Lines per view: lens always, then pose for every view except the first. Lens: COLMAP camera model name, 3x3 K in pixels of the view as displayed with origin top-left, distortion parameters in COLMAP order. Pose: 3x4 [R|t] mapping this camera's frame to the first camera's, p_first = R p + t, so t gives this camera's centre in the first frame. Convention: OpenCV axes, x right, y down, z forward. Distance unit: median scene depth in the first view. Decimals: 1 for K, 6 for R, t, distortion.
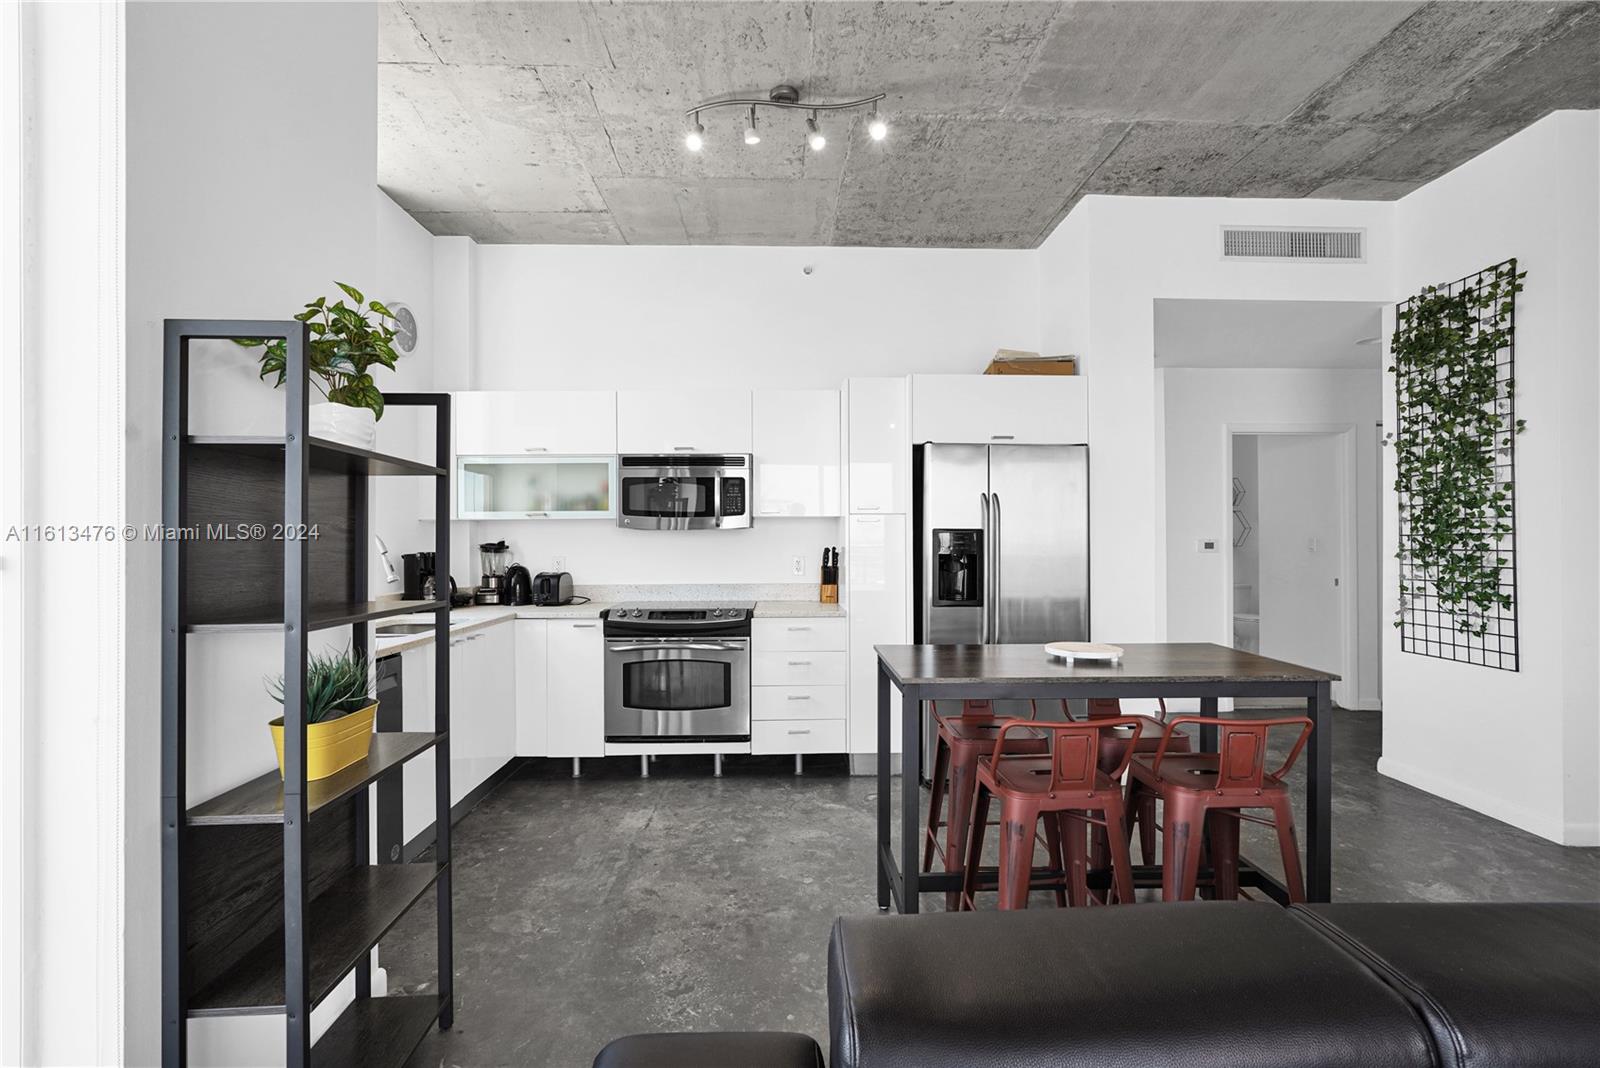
lens RADIAL K [[720.2, 0, 803.0], [0, 720.2, 537.0], [0, 0, 1]] dist [-0.016569, 0.006352]
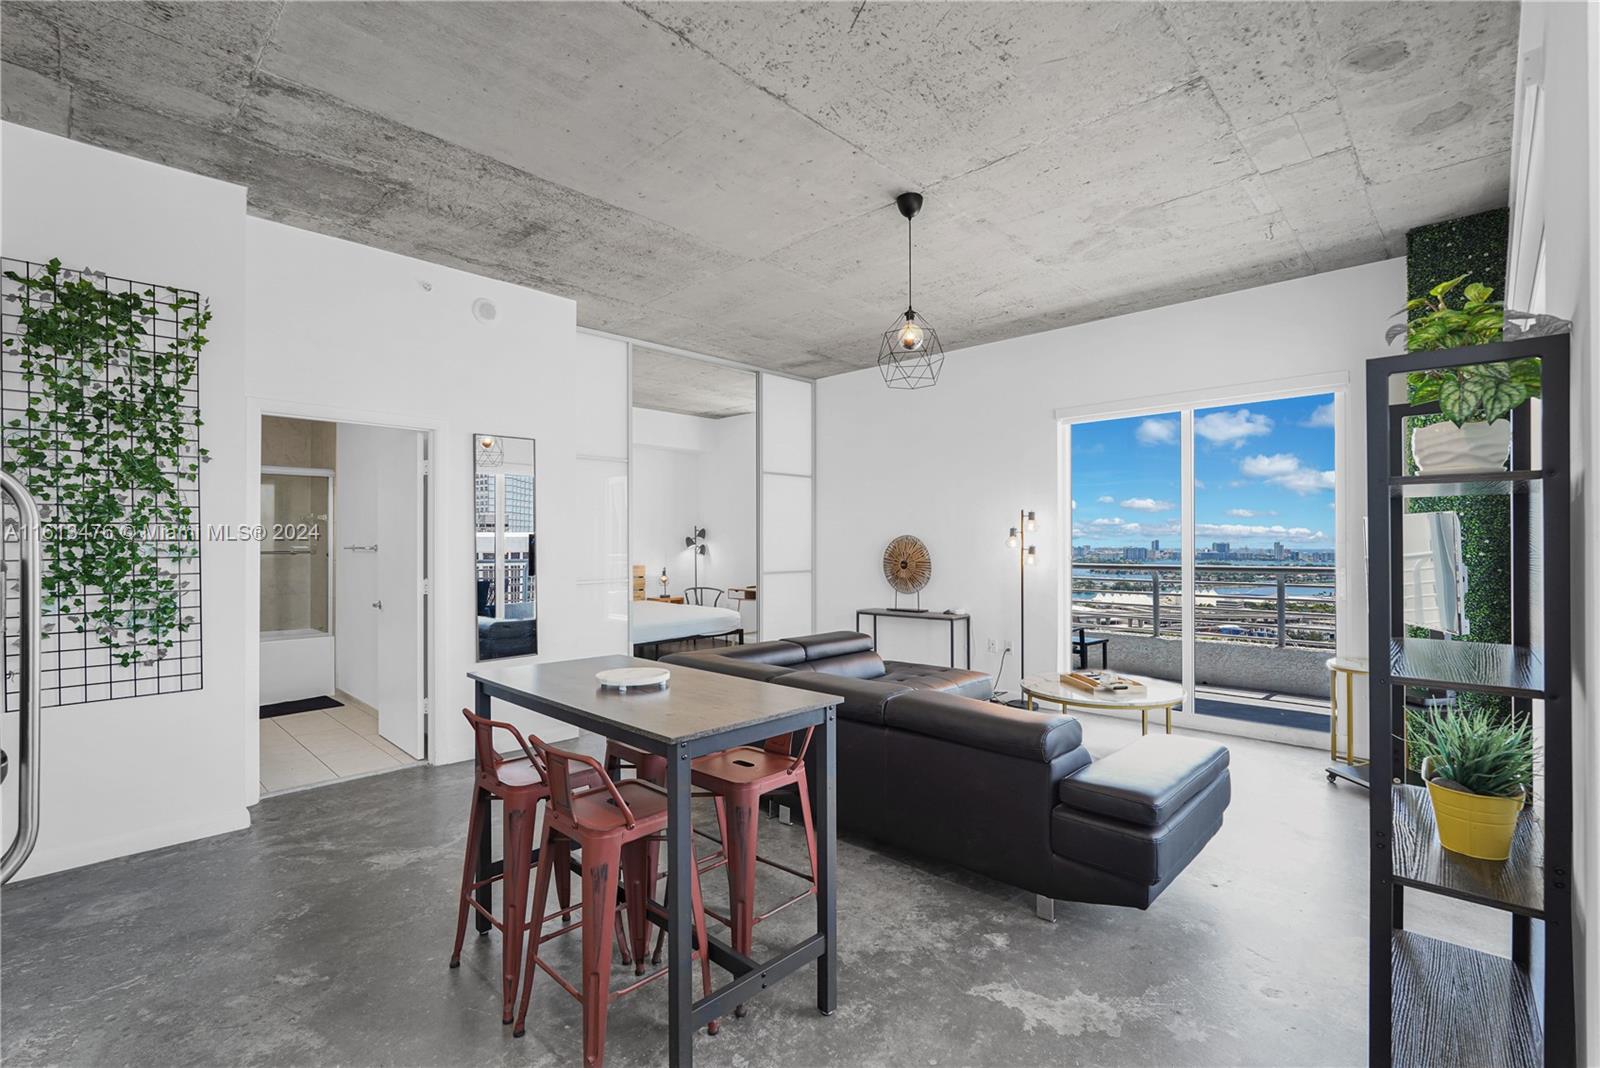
lens RADIAL K [[720.2, 0, 800.6], [0, 720.2, 535.1], [0, 0, 1]] dist [-0.016569, 0.006352]
pose [[-0.699573, 0.009518, 0.714498, -0.347011], [0.001766, 0.999931, -0.011591, -0.022212], [-0.714559, -0.006847, -0.699542, 1.058218]]
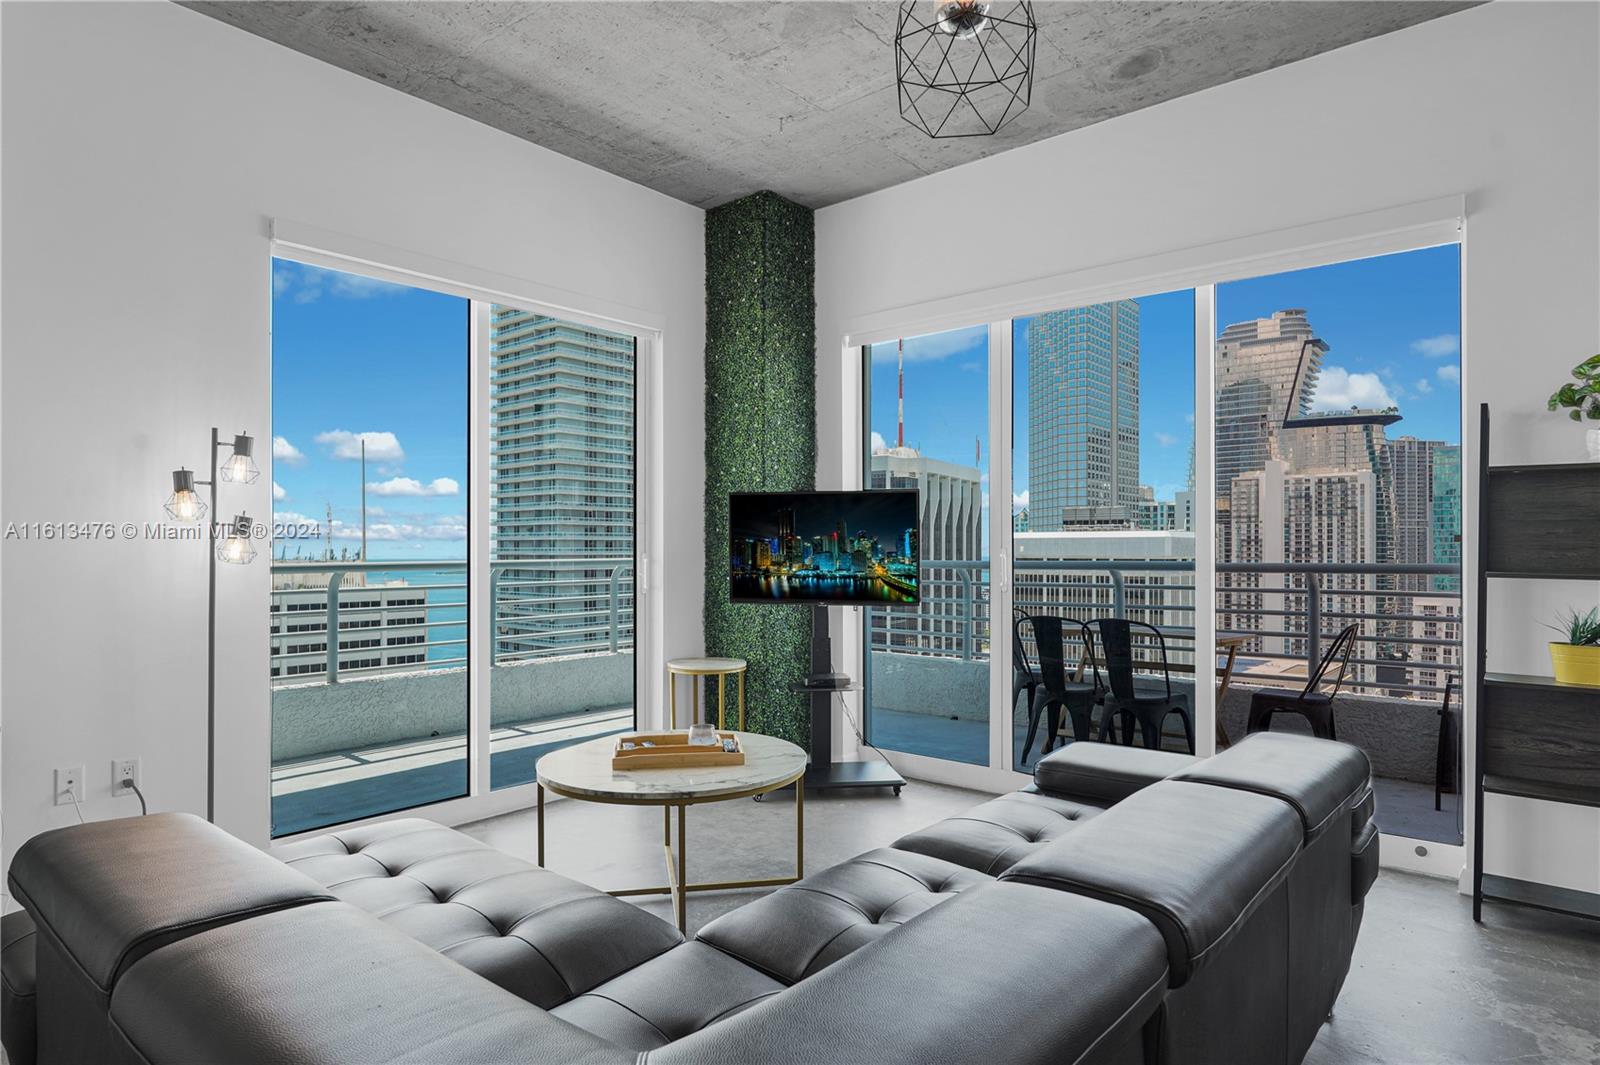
lens RADIAL K [[911.0, 0, 804.5], [0, 911.0, 544.2], [0, 0, 1]] dist [-0.003915, 0.001352]
pose [[-0.667011, -0.000057, -0.745048, 0.826243], [0.003250, 0.999990, -0.002986, 0.018494], [0.745041, -0.004413, -0.667004, 0.494282]]
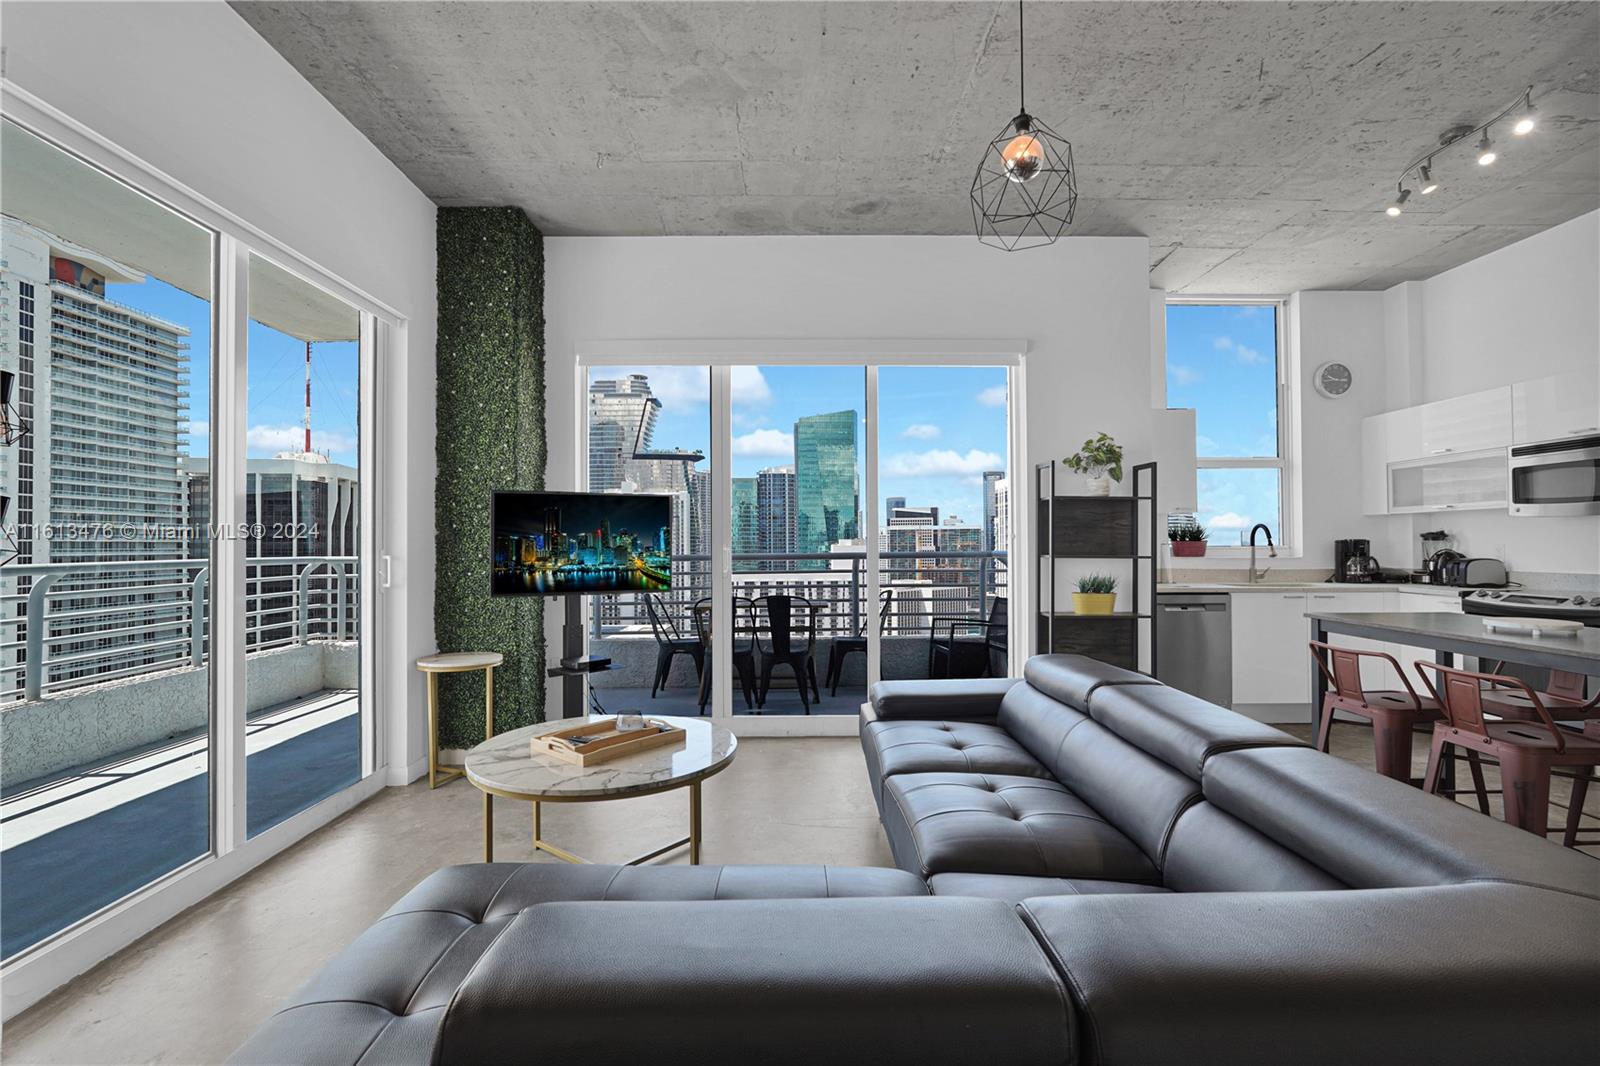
lens RADIAL K [[720.2, 0, 797.0], [0, 720.2, 534.9], [0, 0, 1]] dist [-0.016569, 0.006352]
pose [[-0.019130, -0.009688, -0.999770, 0.980387], [0.008653, 0.999914, -0.009855, 0.019631], [0.999780, -0.008839, -0.019045, -0.026337]]
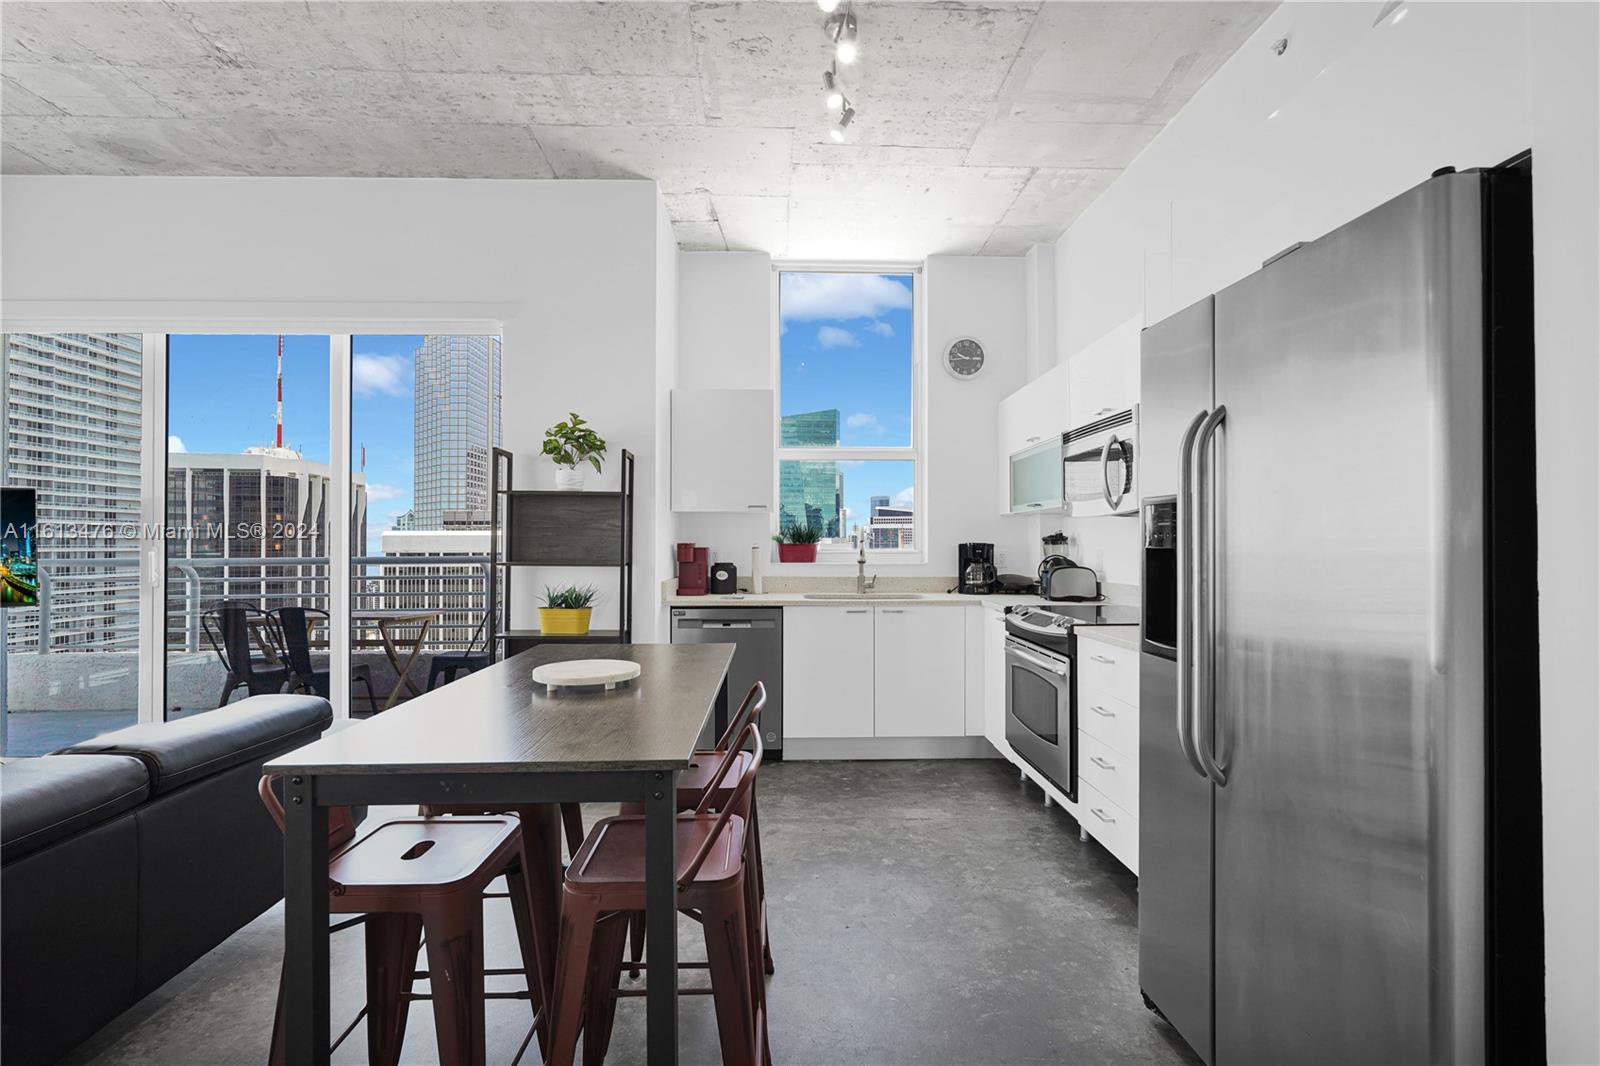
lens RADIAL K [[720.2, 0, 796.1], [0, 720.2, 541.3], [0, 0, 1]] dist [-0.016569, 0.006352]
pose [[-0.001946, 0.001555, -0.999997, 0.754287], [0.005713, 0.999982, 0.001544, 0.016903], [0.999982, -0.005710, -0.001955, 0.828007]]
